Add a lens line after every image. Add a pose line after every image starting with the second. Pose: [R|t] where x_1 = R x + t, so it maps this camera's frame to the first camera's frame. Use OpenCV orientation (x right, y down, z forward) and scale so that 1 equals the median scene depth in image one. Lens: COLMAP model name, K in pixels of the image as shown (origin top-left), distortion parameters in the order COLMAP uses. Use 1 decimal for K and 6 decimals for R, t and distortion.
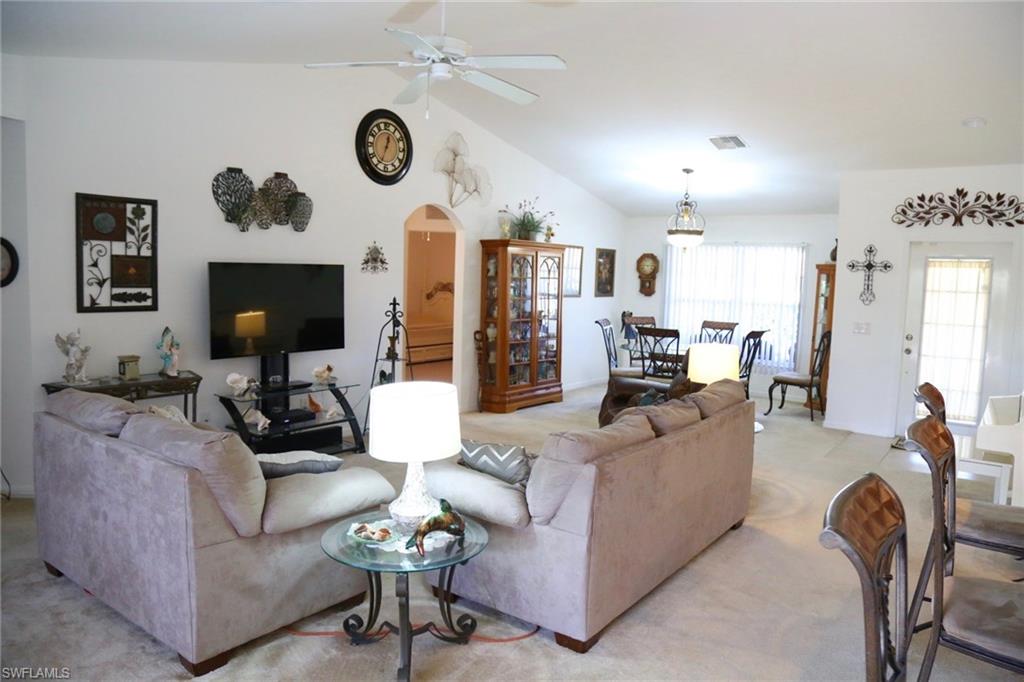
lens RADIAL K [[698.6, 0, 514.1], [0, 698.6, 342.7], [0, 0, 1]] dist [-0.103024, 0.045288]
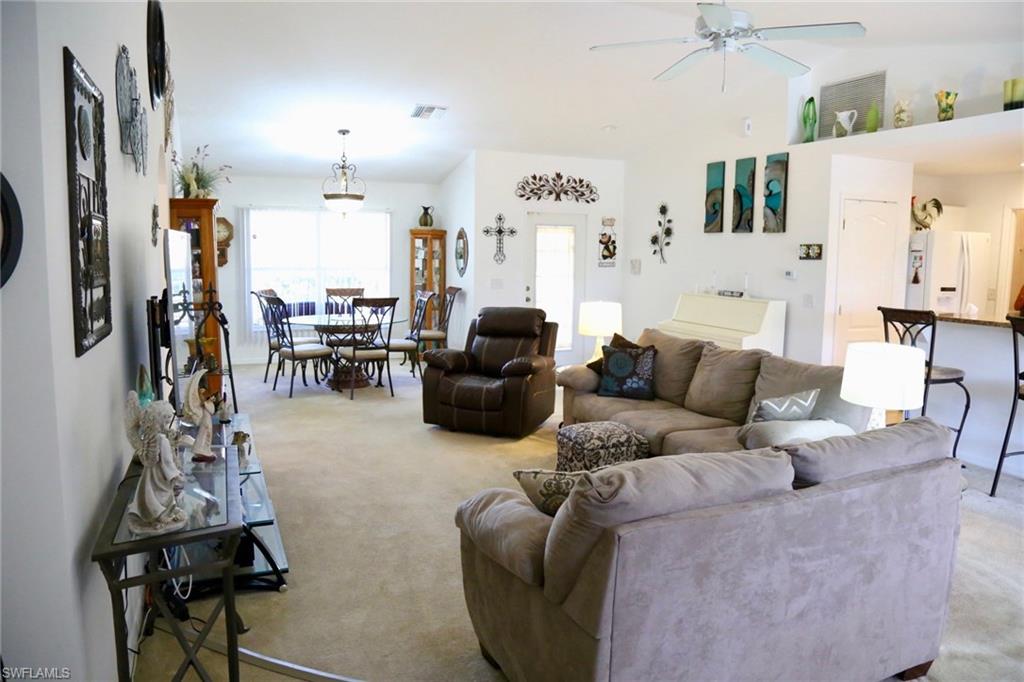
lens RADIAL K [[698.6, 0, 513.1], [0, 698.6, 342.0], [0, 0, 1]] dist [-0.103024, 0.045288]
pose [[0.510544, -0.131625, 0.849717, -0.704656], [0.084578, 0.991109, 0.102710, -0.057561], [-0.855682, 0.019429, 0.517137, 0.457418]]
